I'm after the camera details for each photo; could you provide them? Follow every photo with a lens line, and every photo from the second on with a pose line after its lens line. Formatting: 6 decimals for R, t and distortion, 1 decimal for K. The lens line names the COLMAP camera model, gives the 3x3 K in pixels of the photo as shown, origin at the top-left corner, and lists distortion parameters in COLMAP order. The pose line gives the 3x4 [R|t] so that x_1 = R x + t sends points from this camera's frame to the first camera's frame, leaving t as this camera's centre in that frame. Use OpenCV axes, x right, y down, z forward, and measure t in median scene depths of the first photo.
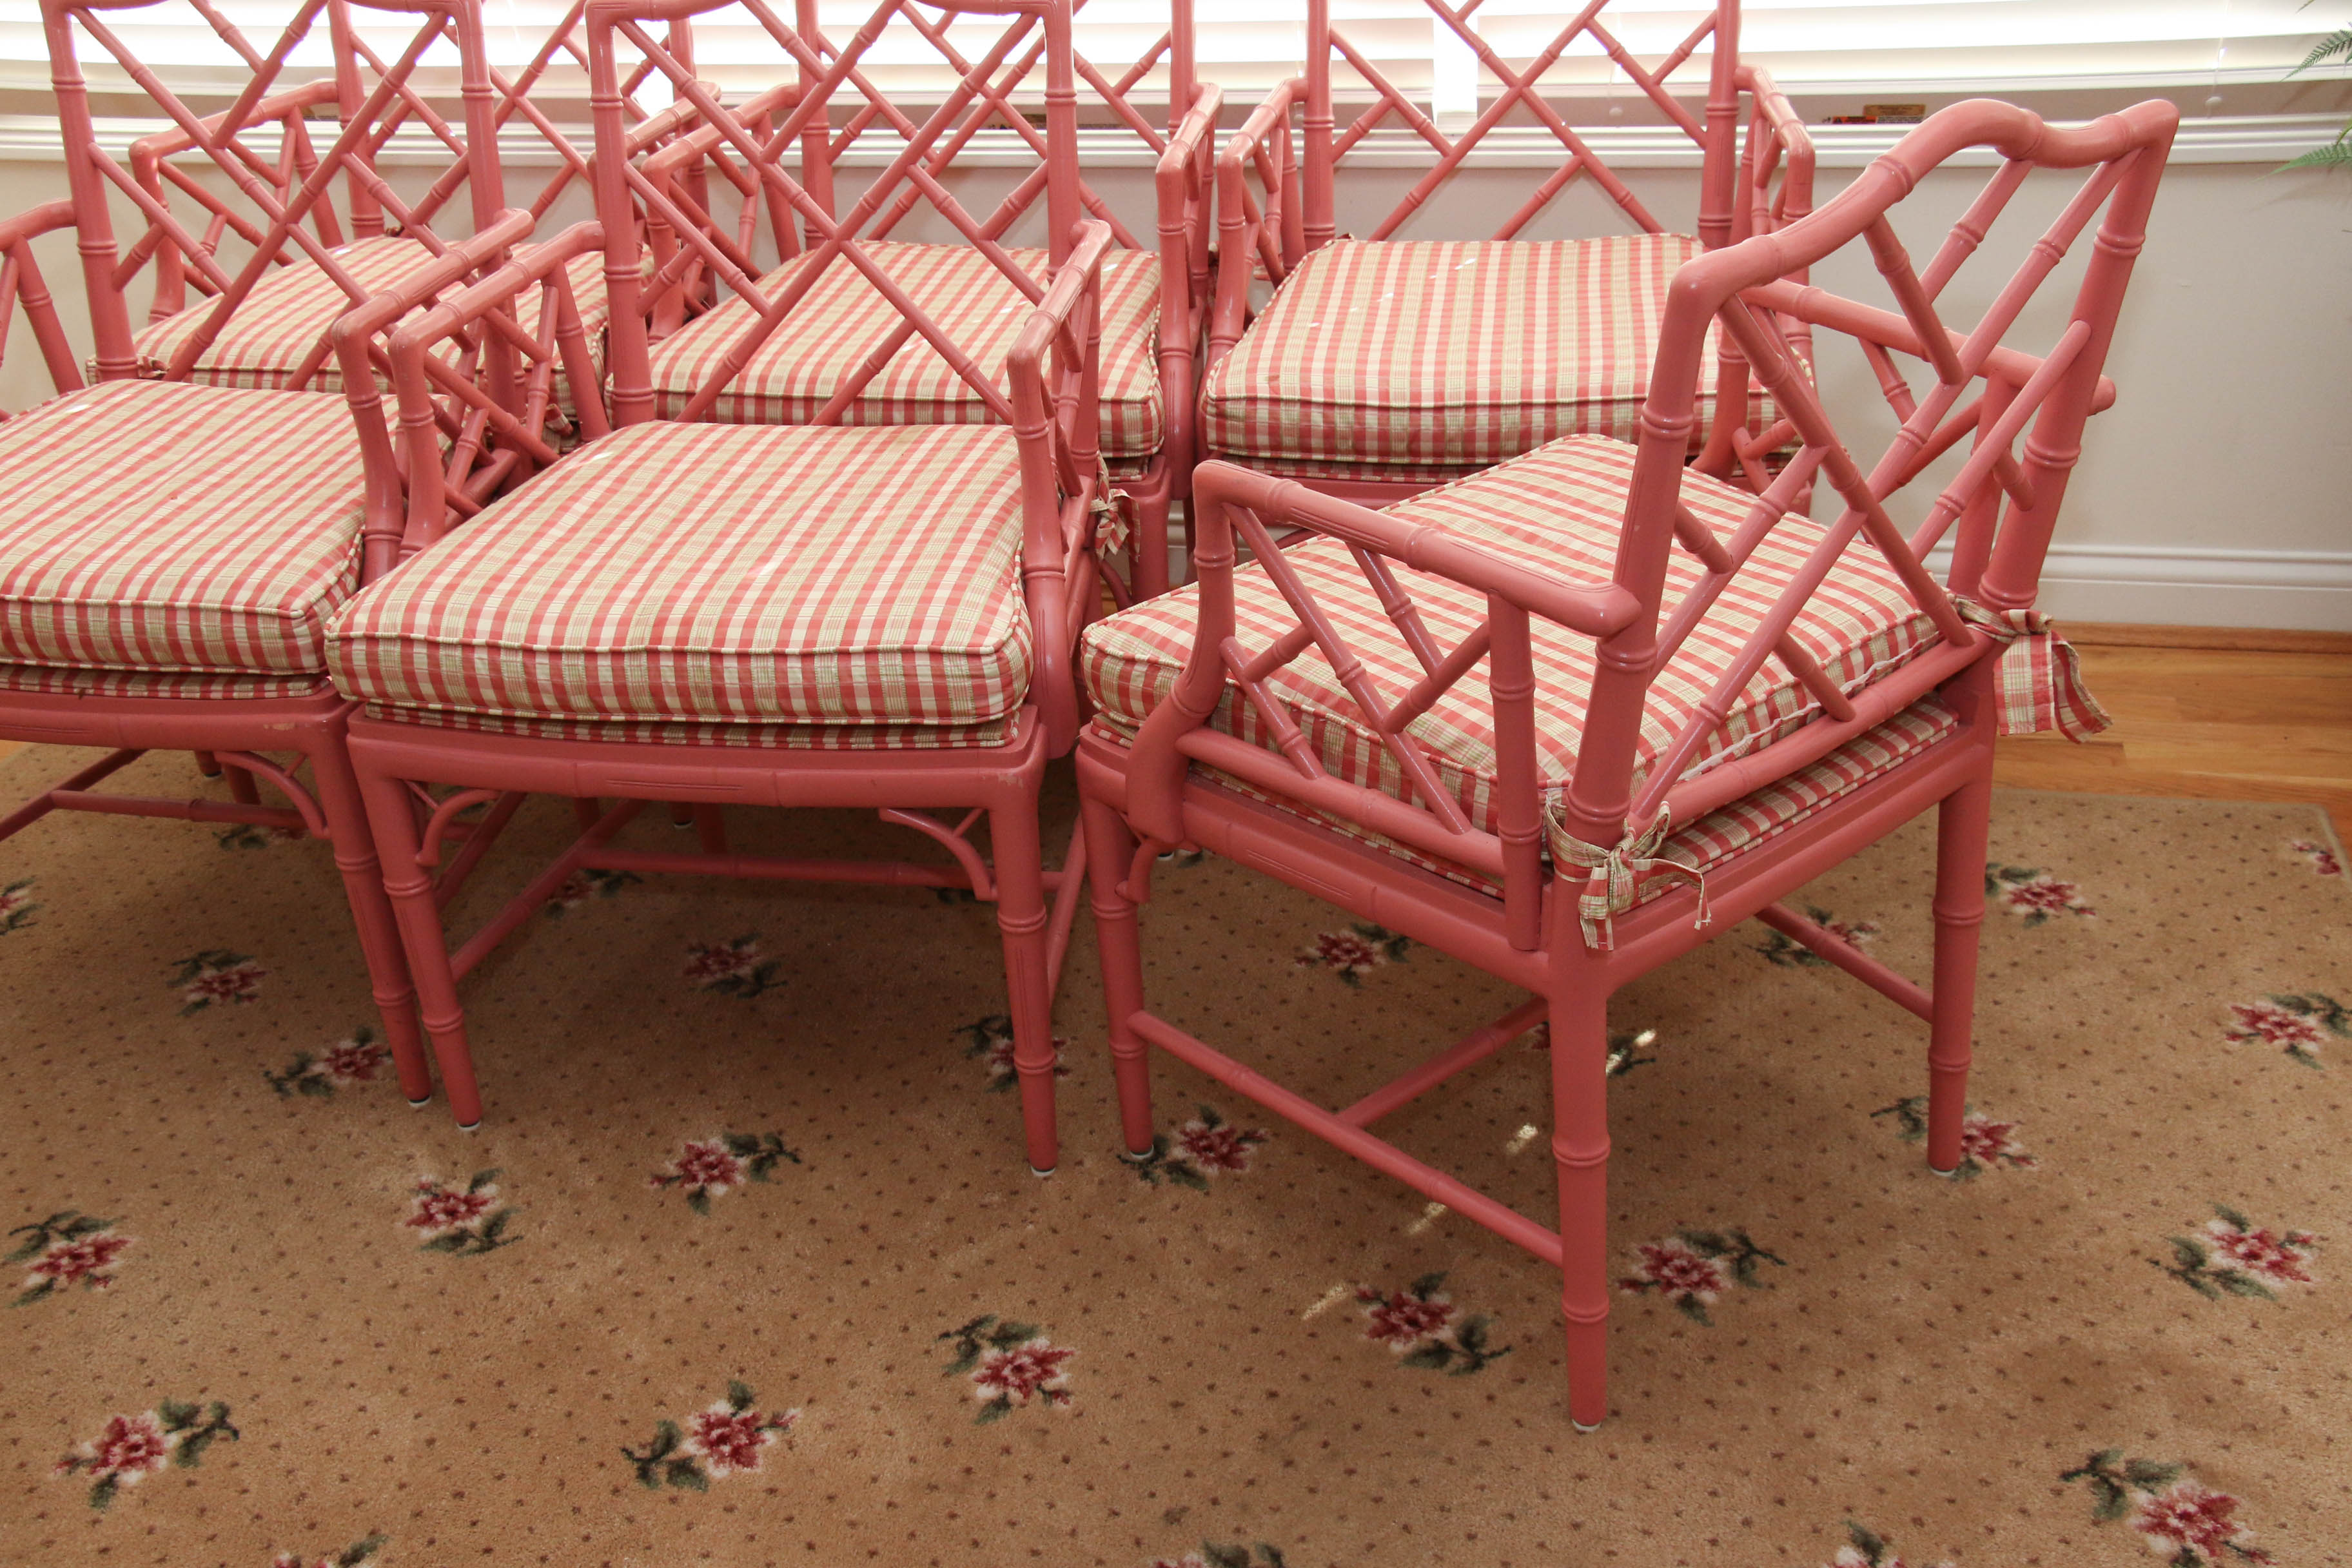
lens RADIAL K [[2400.9, 0, 1175.6], [0, 2400.9, 809.8], [0, 0, 1]] dist [0.048886, 0.000000]
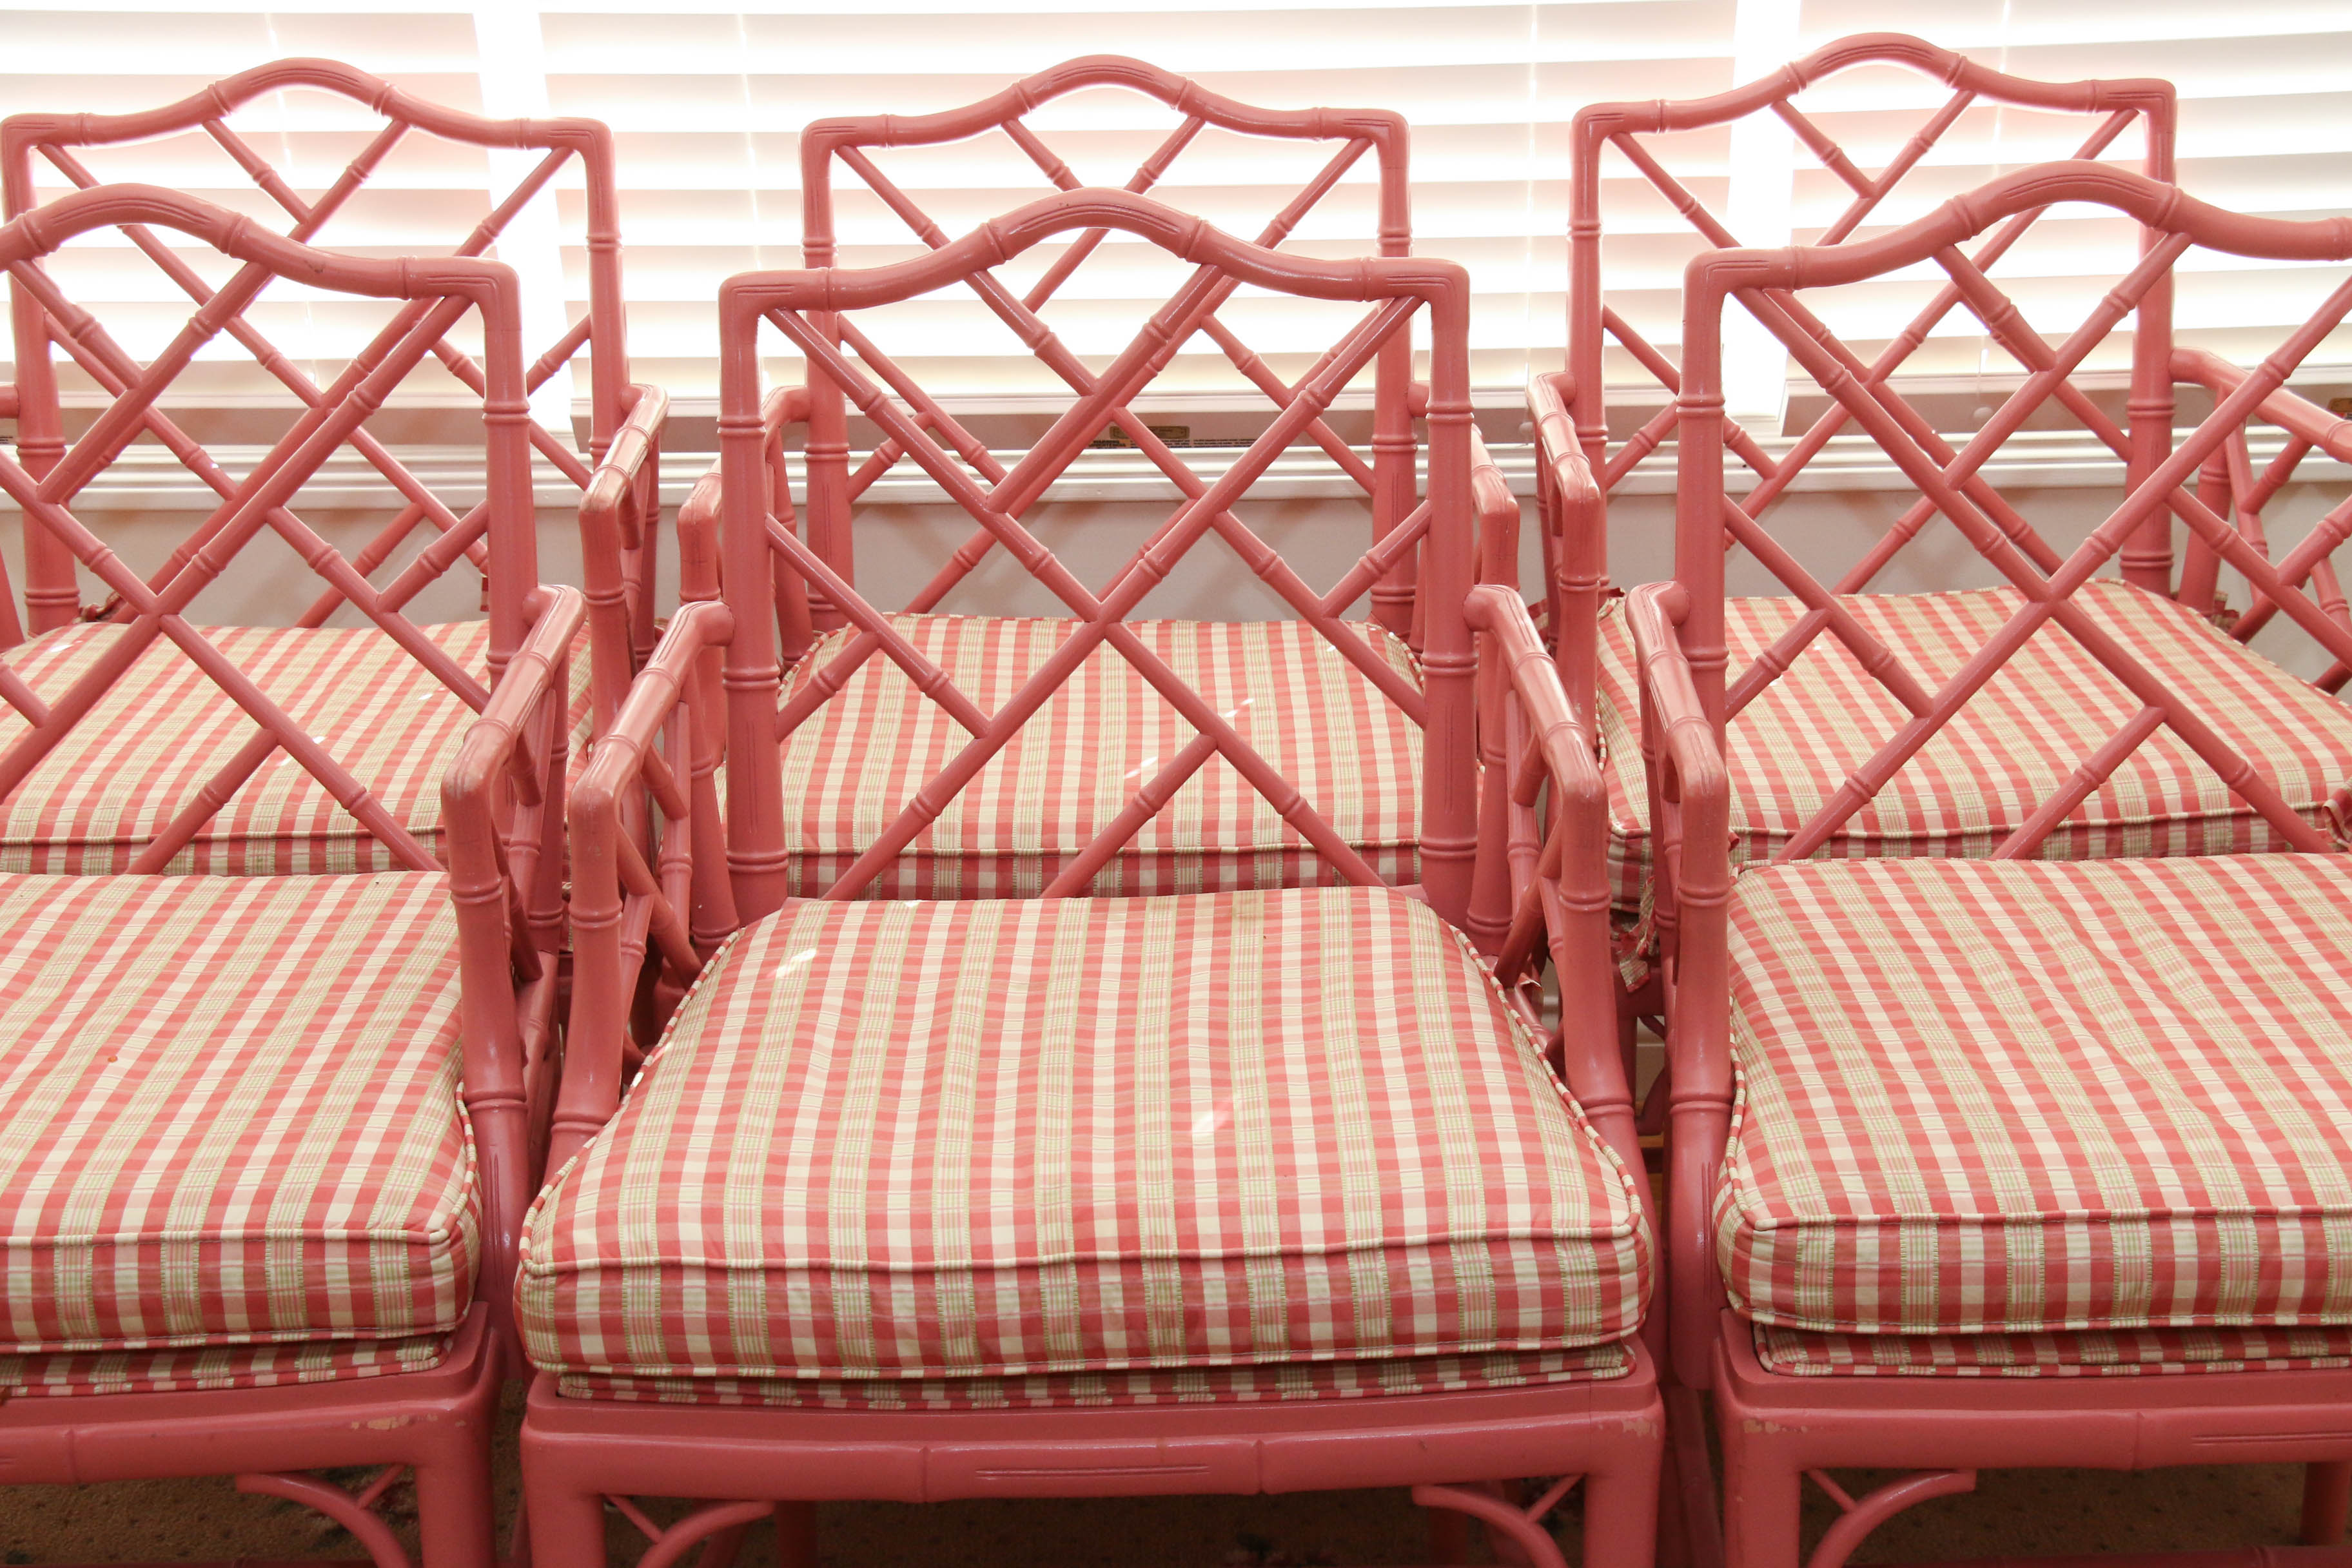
lens RADIAL K [[3619.4, 0, 1178.9], [0, 3619.4, 860.4], [0, 0, 1]] dist [0.188600, 0.000000]
pose [[0.976827, -0.035883, 0.211002, -0.350595], [0.066765, 0.987740, -0.141113, -0.029607], [-0.203352, 0.151930, 0.967246, 0.037696]]
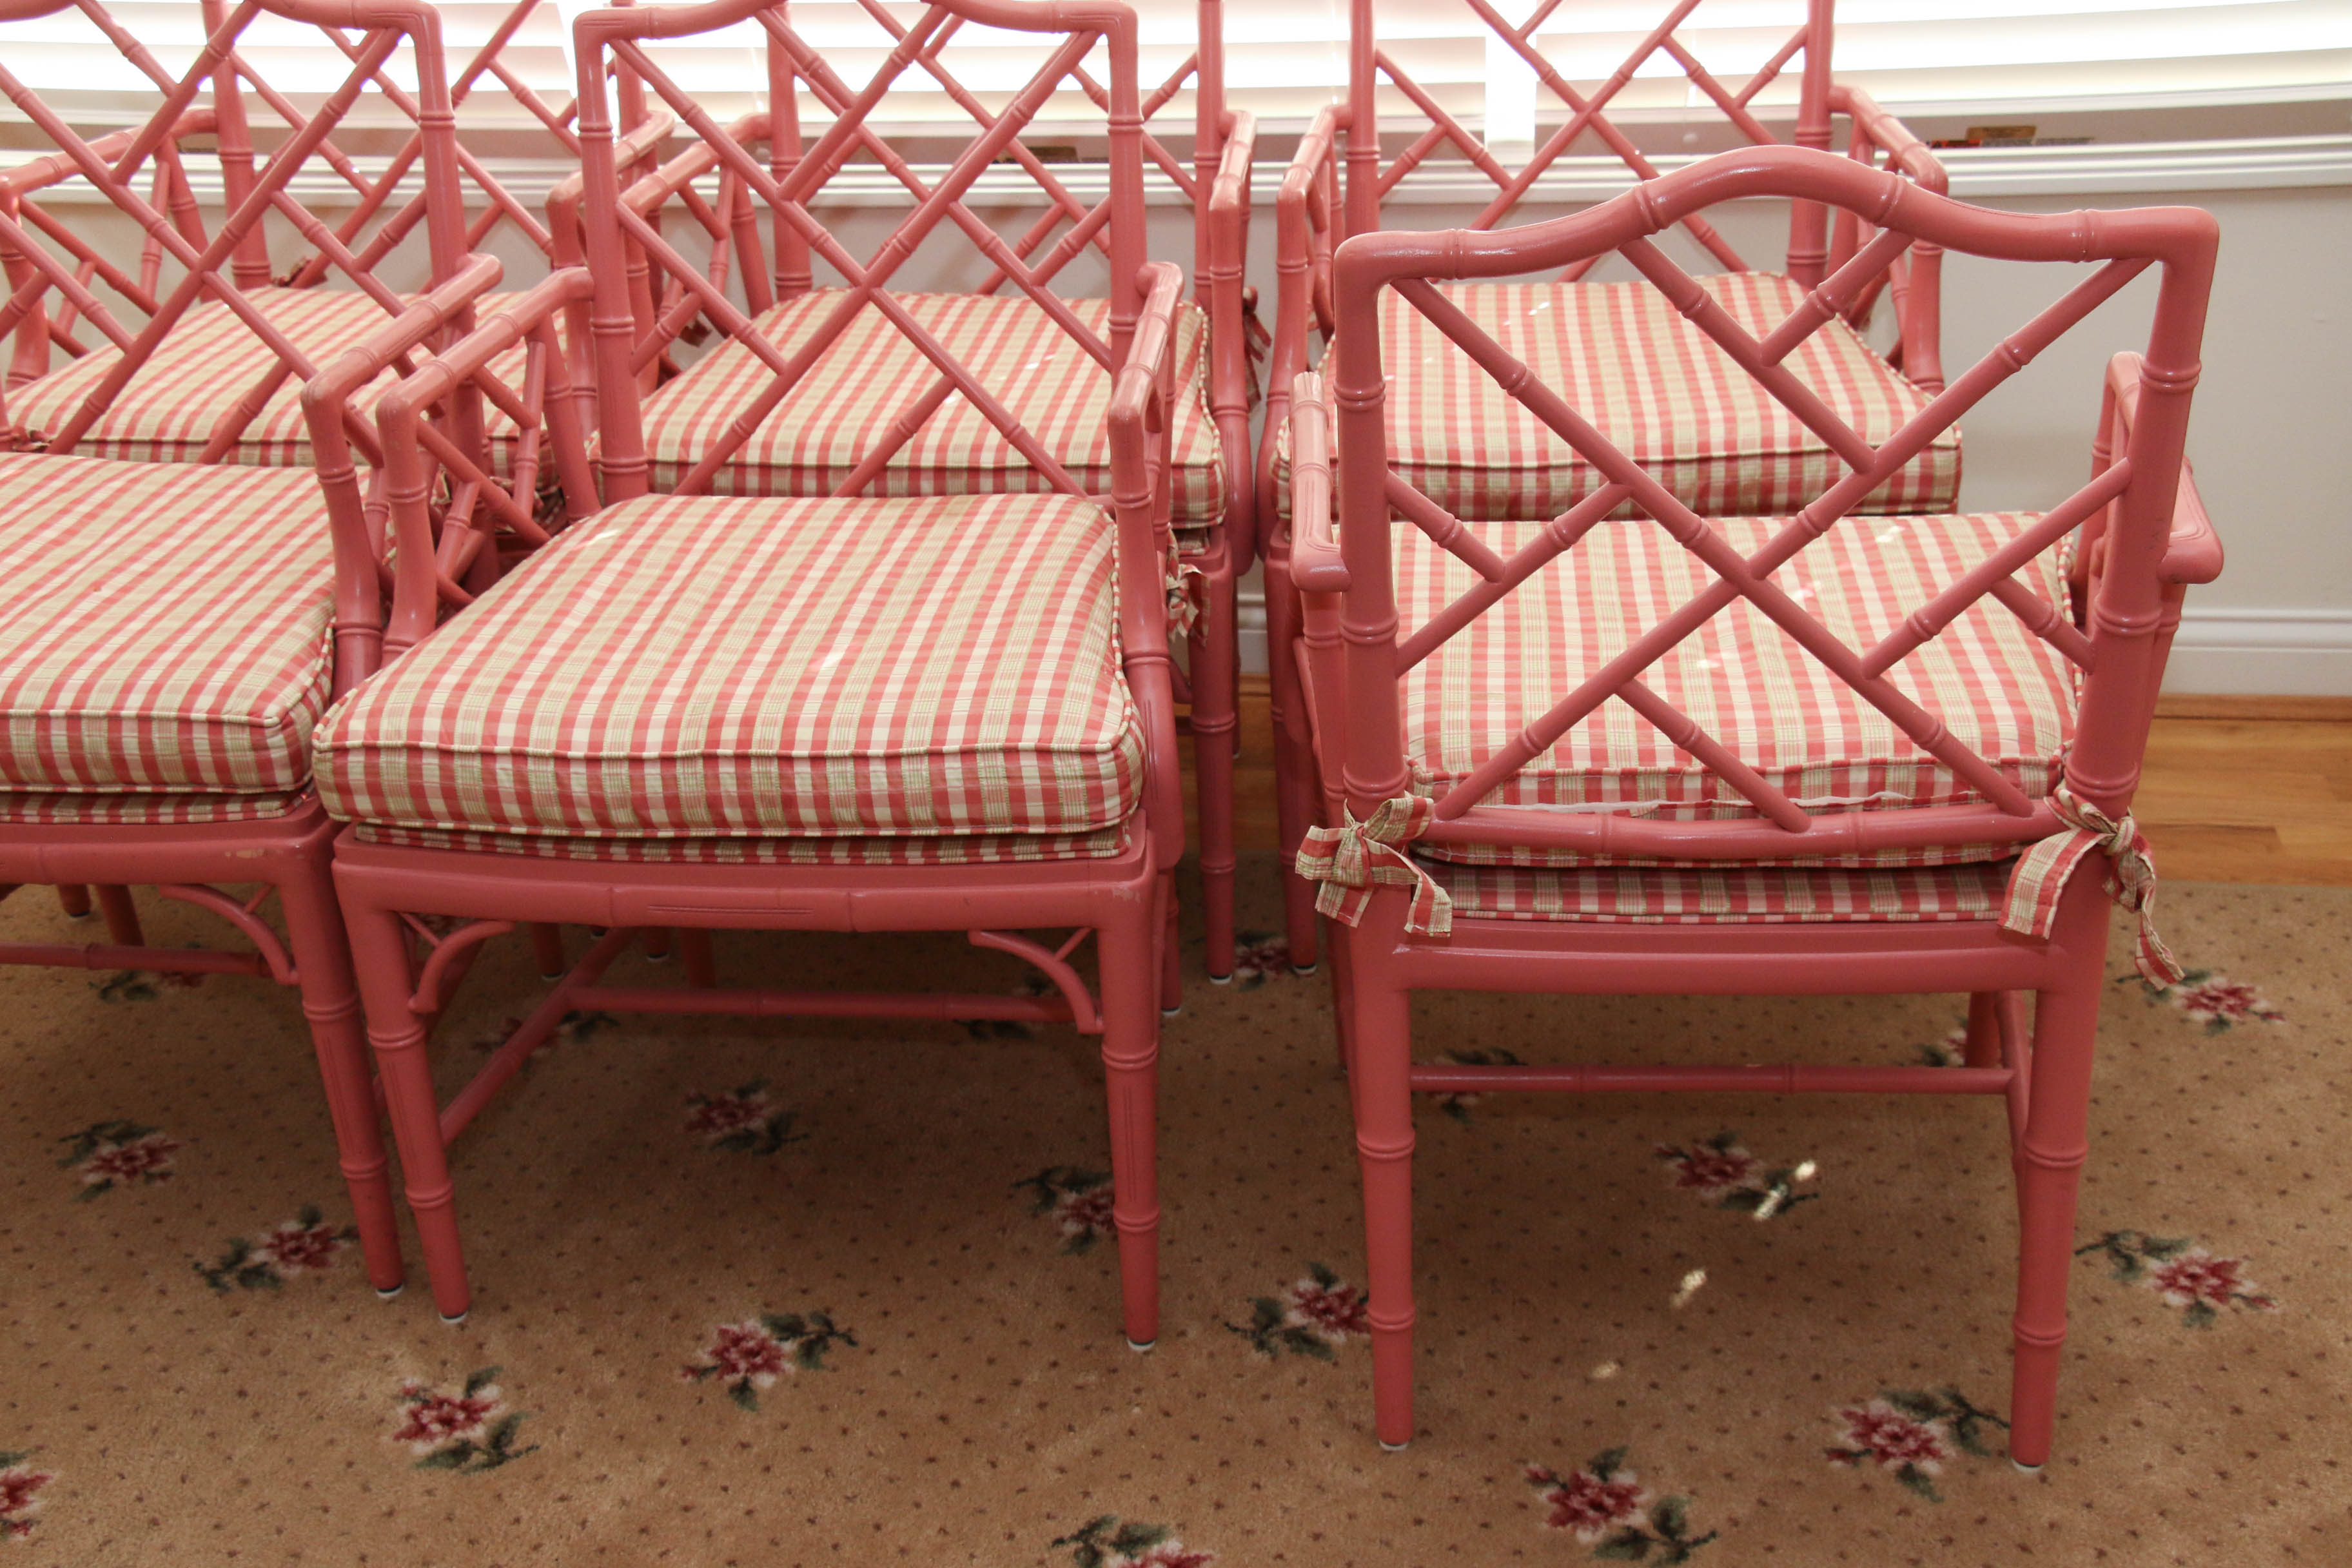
lens RADIAL K [[2701.8, 0, 1181.1], [0, 2701.8, 803.0], [0, 0, 1]] dist [0.127619, 0.000000]
pose [[0.997503, -0.021340, 0.067317, -0.101496], [0.024418, 0.998678, -0.045232, -0.000472], [-0.066263, 0.046763, 0.996706, 0.010629]]
